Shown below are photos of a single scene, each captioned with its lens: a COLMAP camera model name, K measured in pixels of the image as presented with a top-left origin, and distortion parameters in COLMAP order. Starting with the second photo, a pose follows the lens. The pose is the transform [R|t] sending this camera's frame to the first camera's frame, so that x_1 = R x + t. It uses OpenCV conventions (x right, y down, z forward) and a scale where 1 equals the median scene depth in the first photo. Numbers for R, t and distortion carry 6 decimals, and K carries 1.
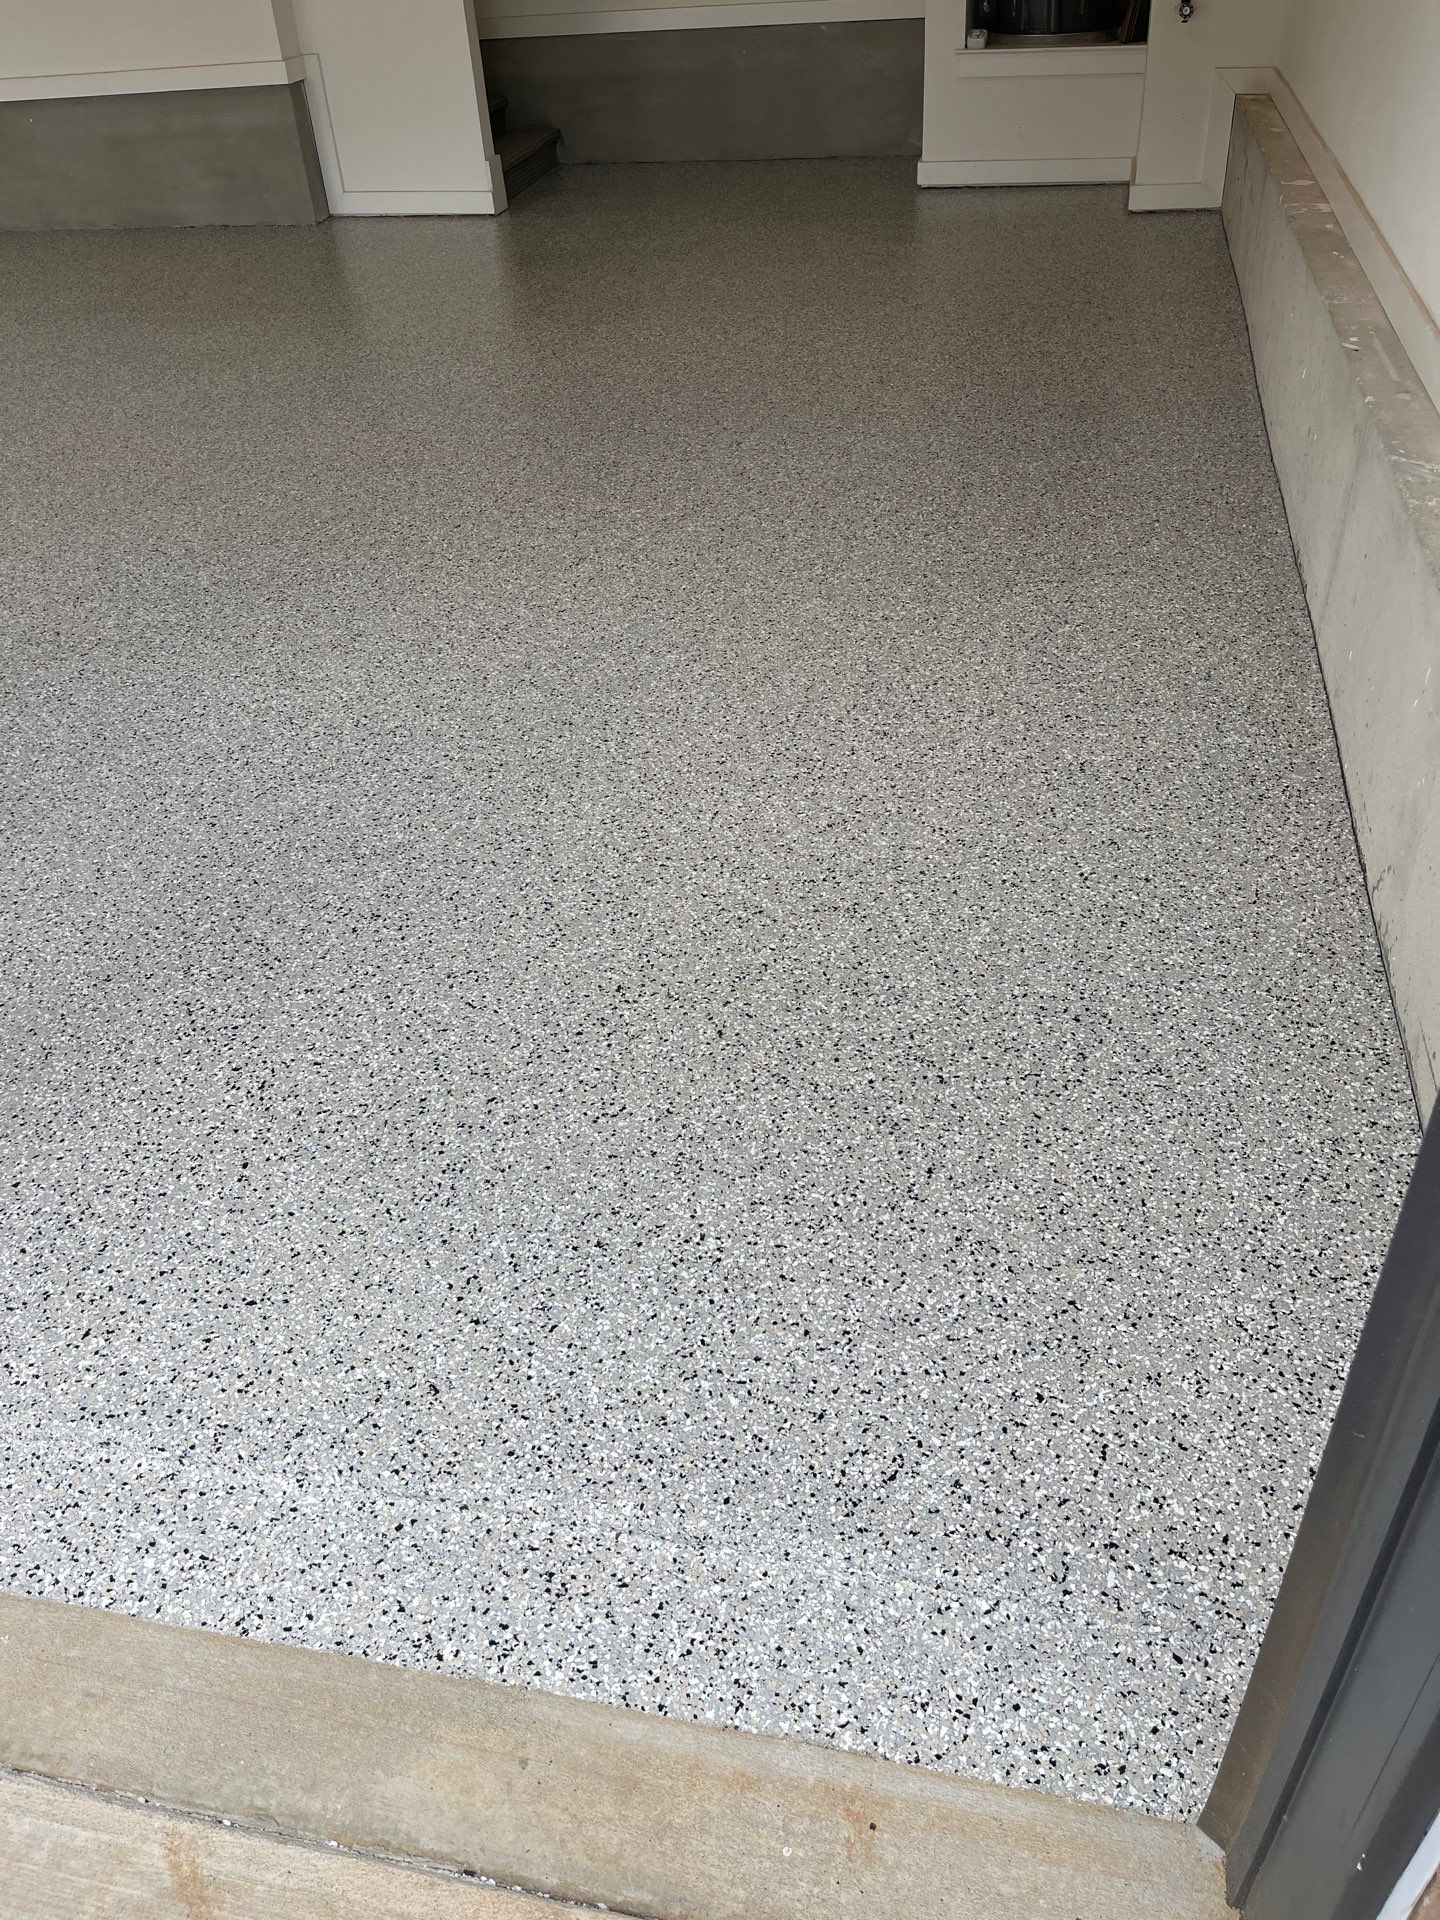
lens RADIAL K [[1449.8, 0, 709.7], [0, 1449.8, 956.0], [0, 0, 1]] dist [0.065658, -0.093596]
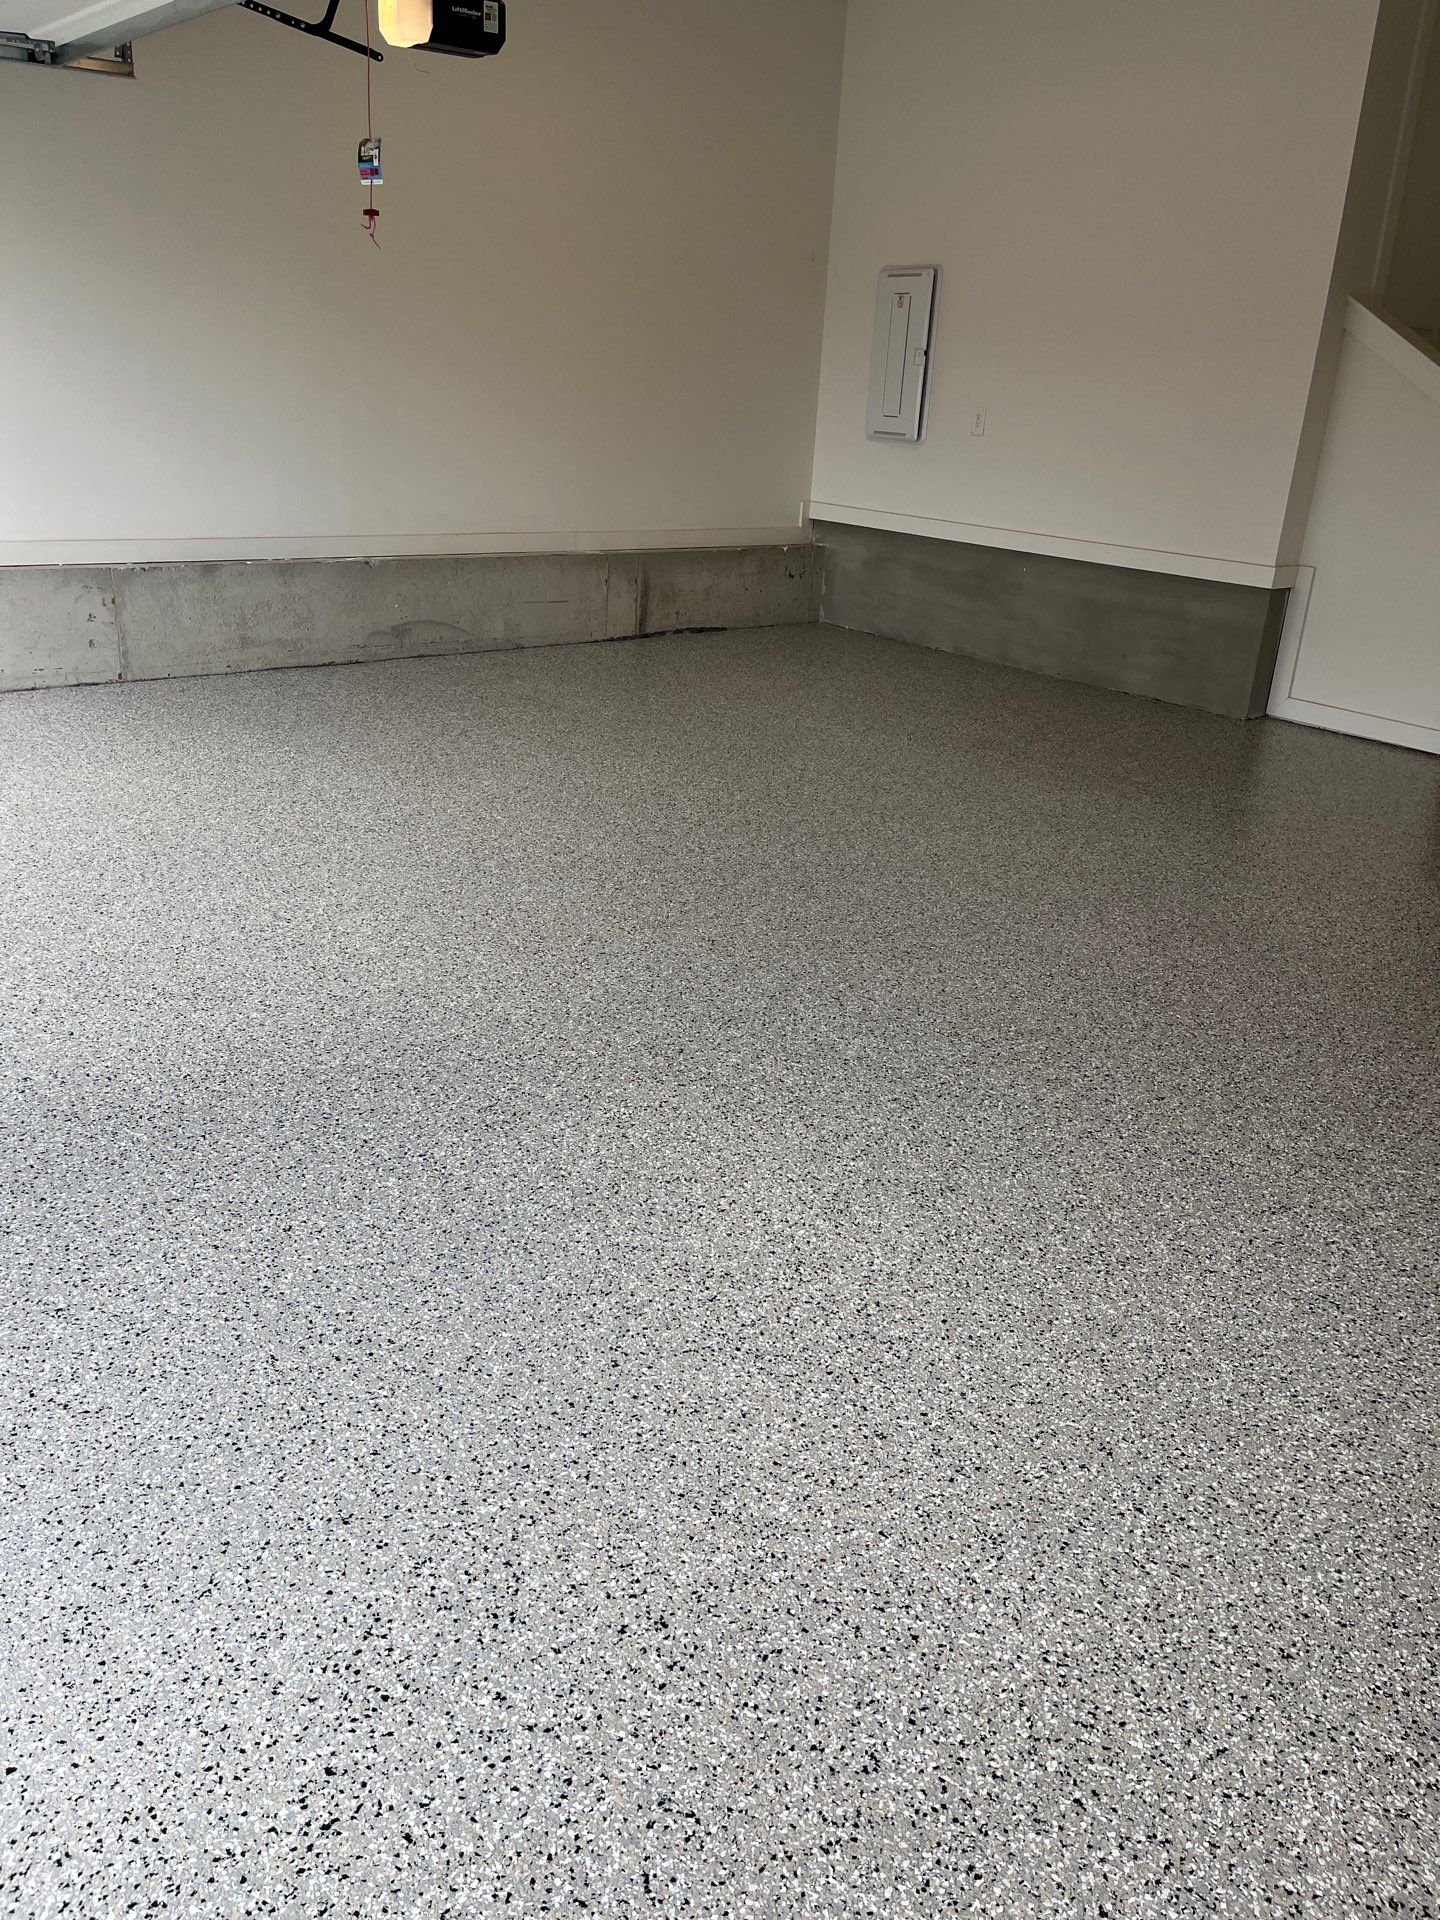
lens RADIAL K [[1449.8, 0, 712.5], [0, 1449.8, 944.5], [0, 0, 1]] dist [0.065658, -0.093596]
pose [[0.778142, 0.320283, -0.540290, 0.069013], [-0.455927, 0.879695, -0.135159, -0.240683], [0.432001, 0.351506, 0.830553, 0.319940]]
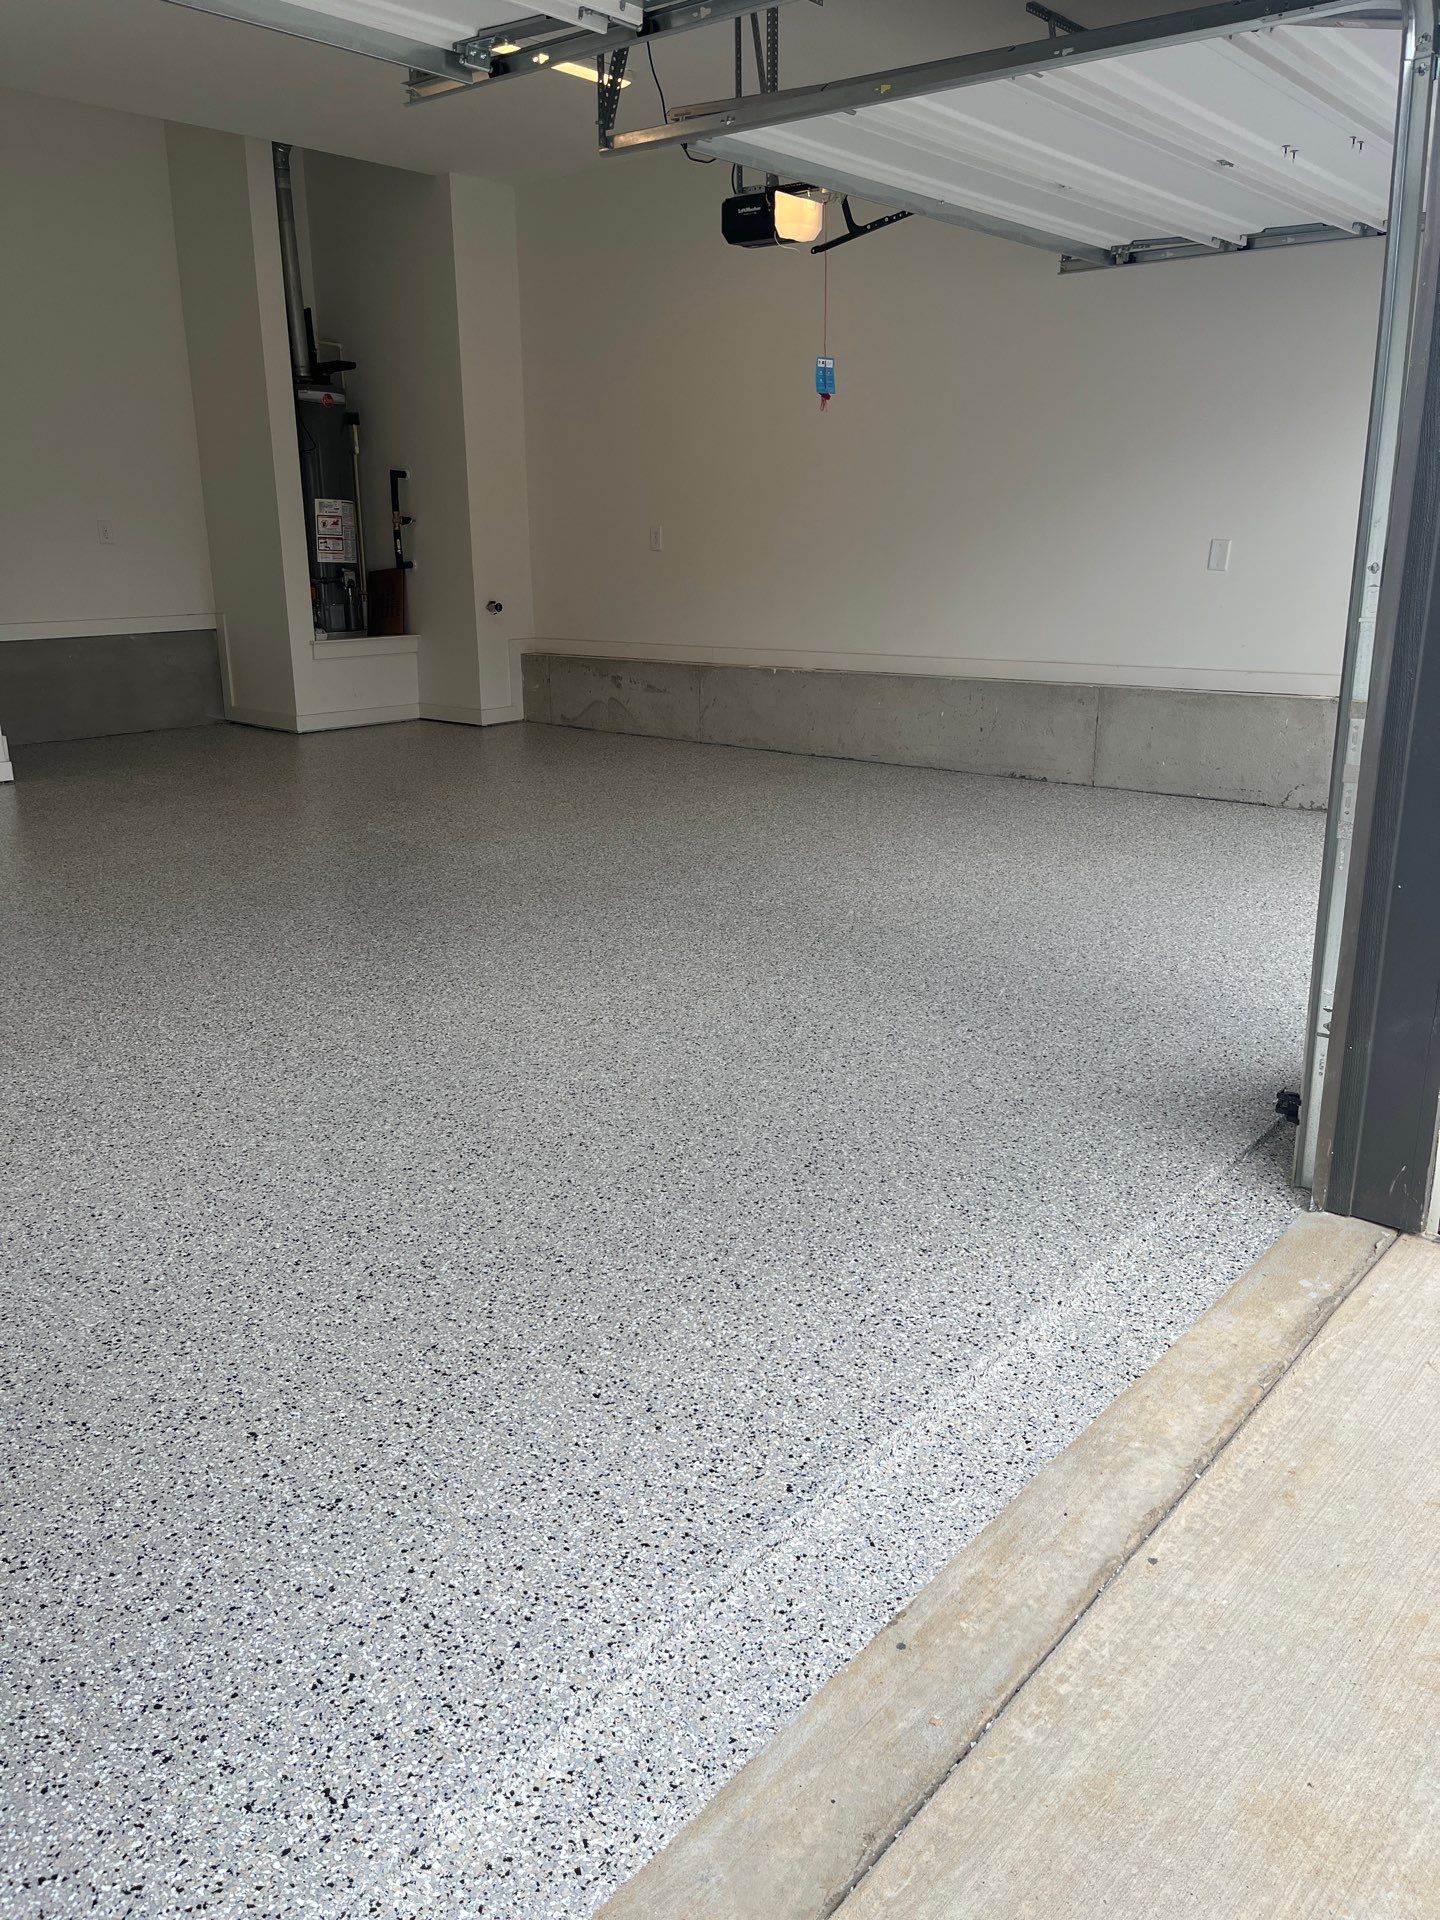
lens RADIAL K [[1449.8, 0, 706.1], [0, 1449.8, 961.8], [0, 0, 1]] dist [0.065658, -0.093596]
pose [[0.461416, -0.196115, 0.865236, -2.492935], [0.523063, 0.847867, -0.086763, -0.119182], [-0.716590, 0.492606, 0.493800, 0.531984]]
